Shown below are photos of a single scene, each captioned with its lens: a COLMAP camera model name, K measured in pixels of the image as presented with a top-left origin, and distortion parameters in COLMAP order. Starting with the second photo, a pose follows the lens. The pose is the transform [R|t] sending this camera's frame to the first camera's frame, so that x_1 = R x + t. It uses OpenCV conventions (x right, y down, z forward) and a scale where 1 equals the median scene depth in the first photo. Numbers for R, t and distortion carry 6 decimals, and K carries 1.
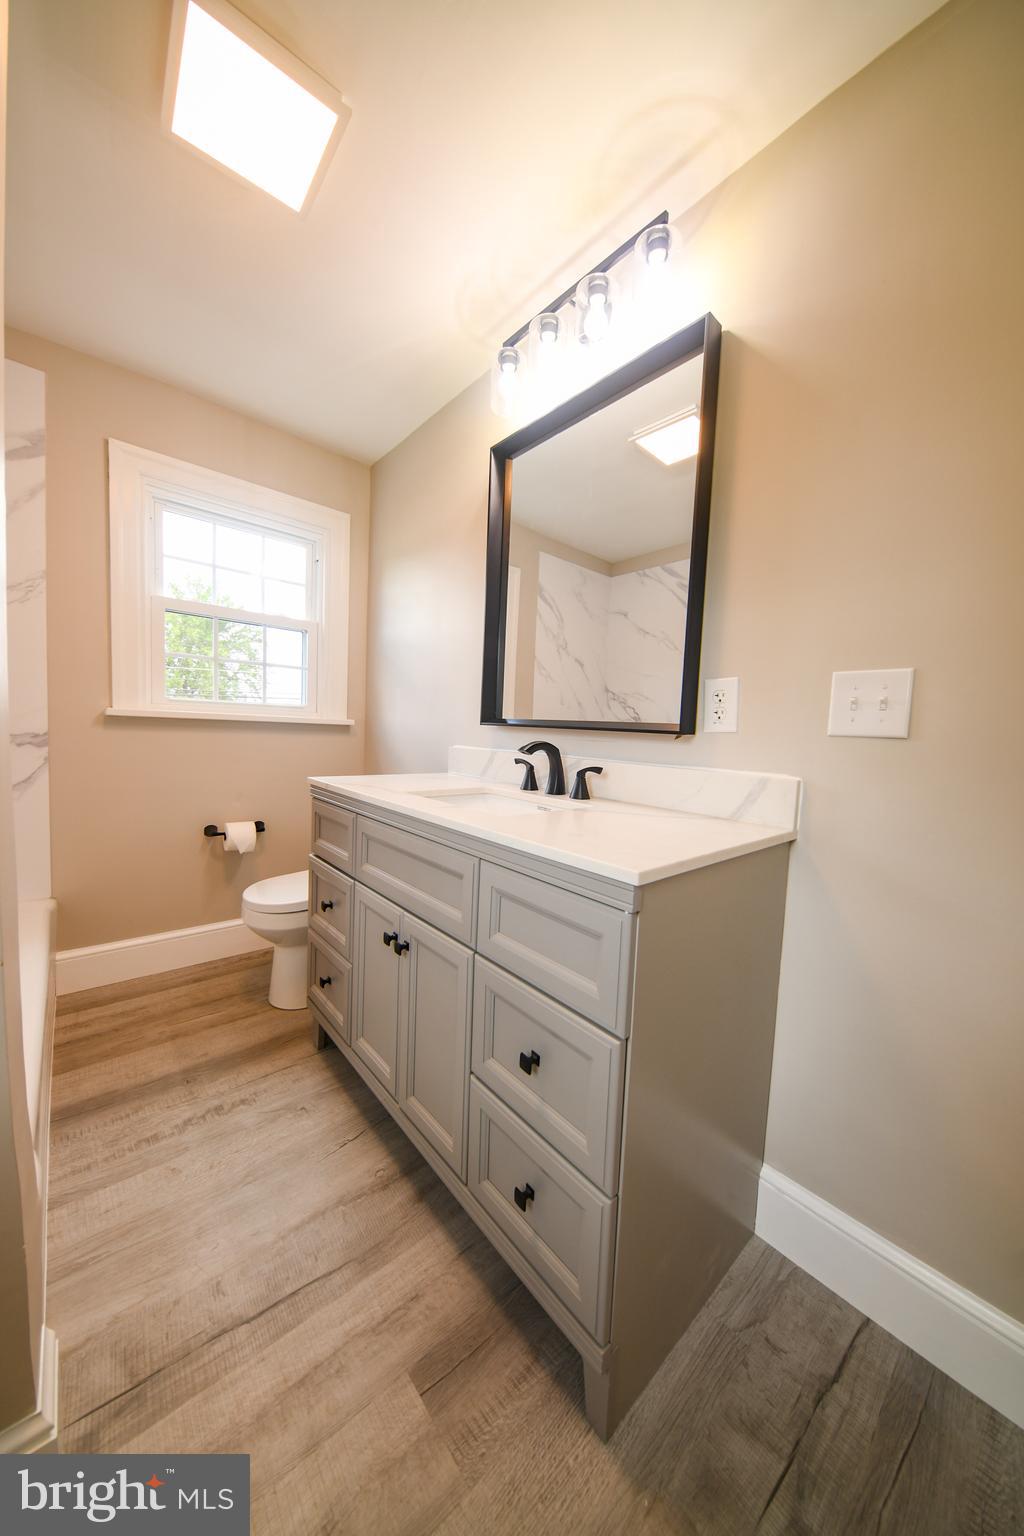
lens RADIAL K [[505.9, 0, 523.5], [0, 505.9, 765.4], [0, 0, 1]] dist [0.000834, -0.005241]
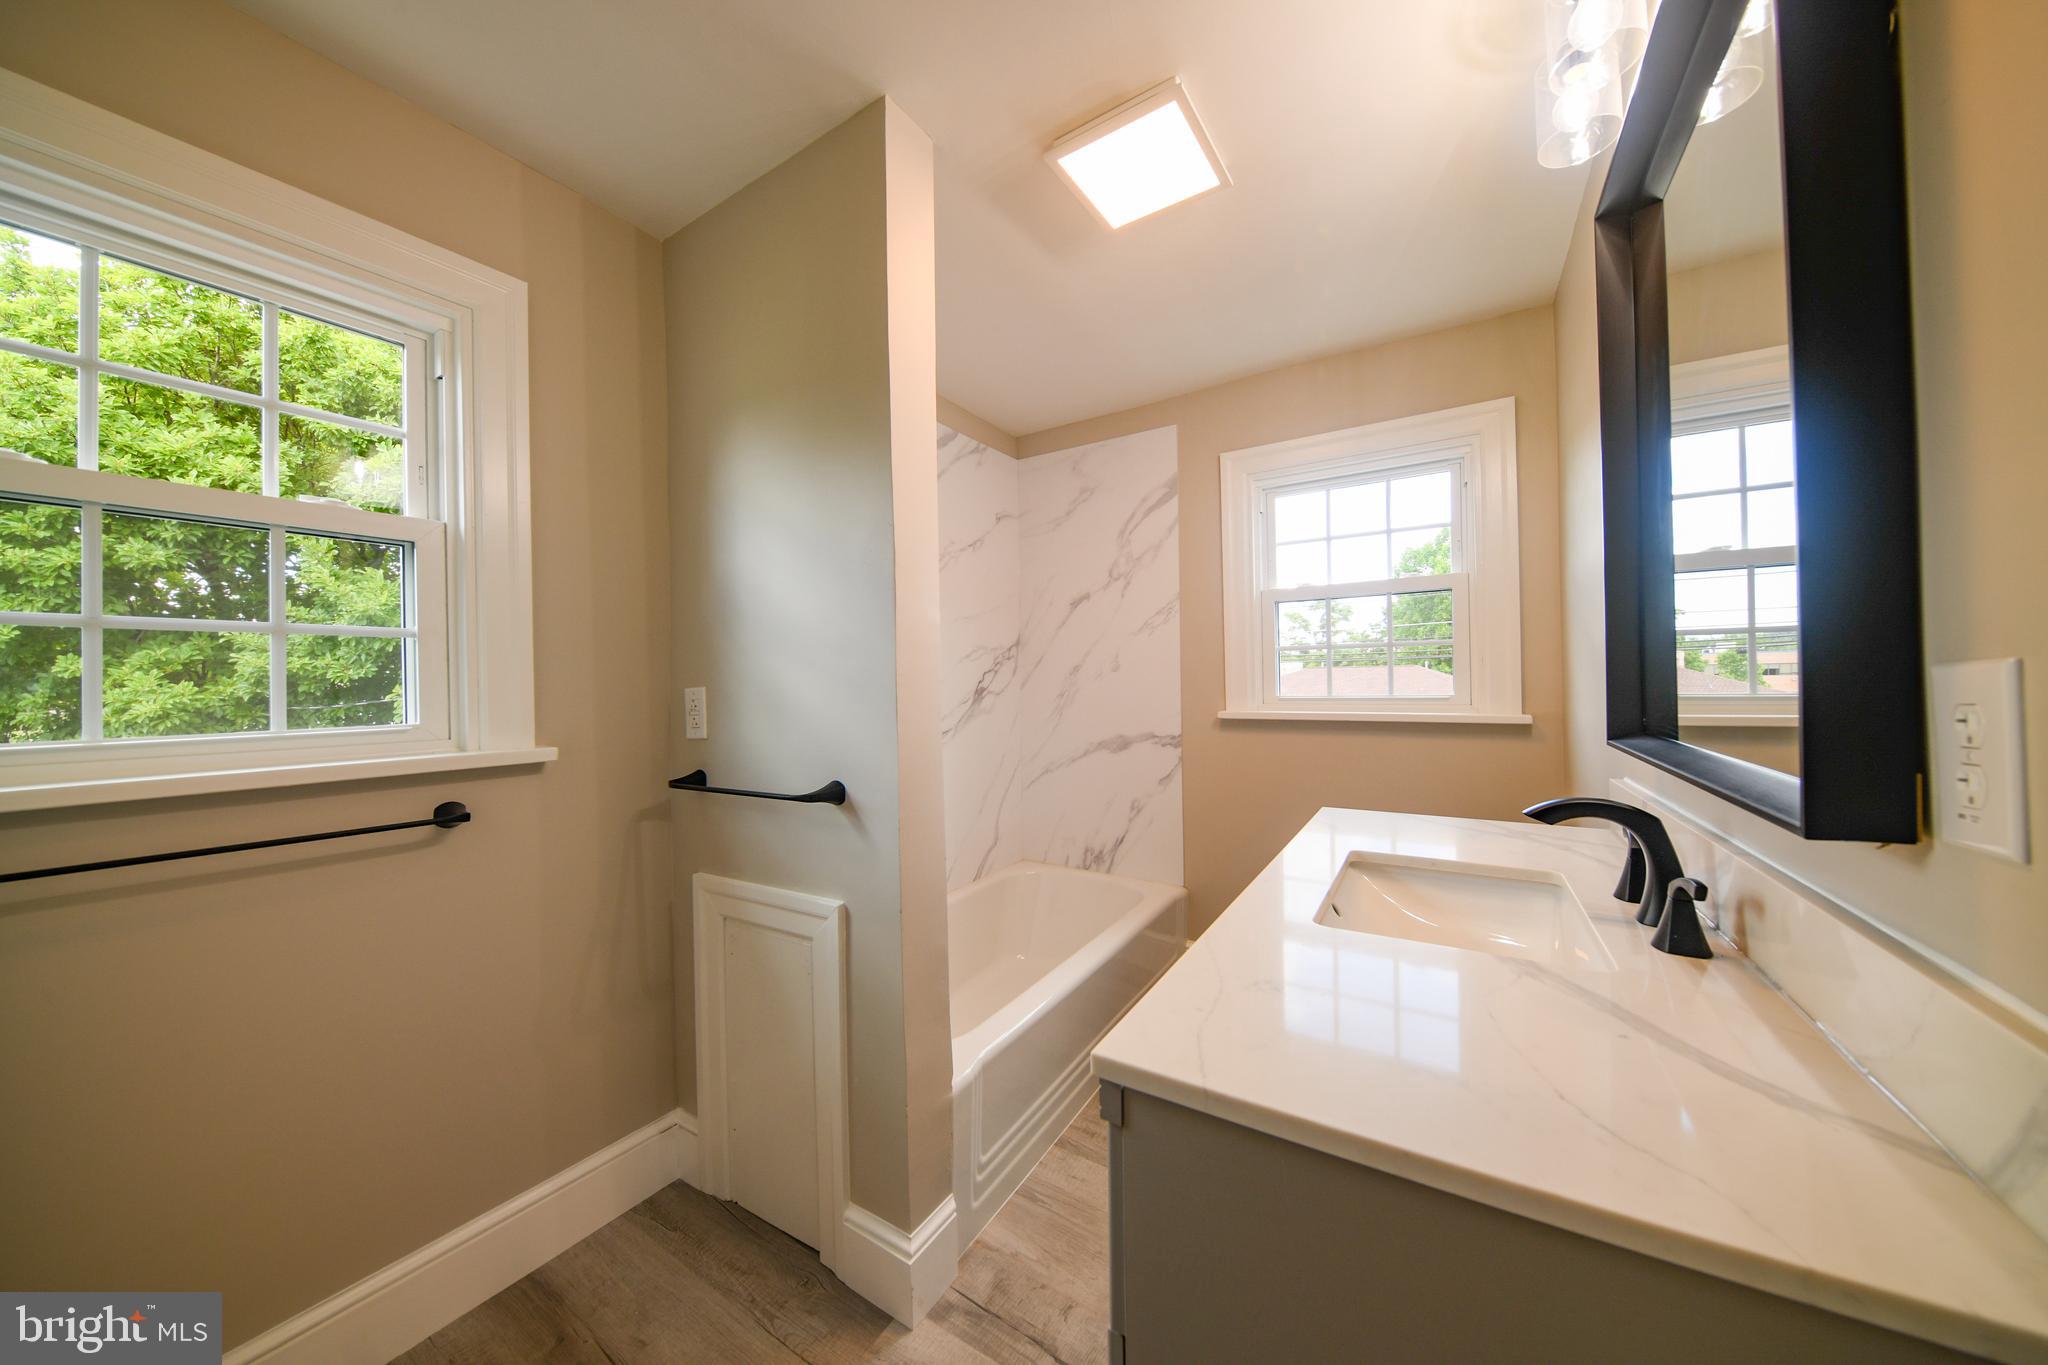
lens RADIAL K [[674.6, 0, 1010.9], [0, 674.6, 680.4], [0, 0, 1]] dist [0.000834, -0.005241]
pose [[0.255081, -0.047014, -0.965776, 0.401813], [-0.040351, 0.997430, -0.059212, -0.082043], [0.966077, 0.054074, 0.252528, 0.255208]]
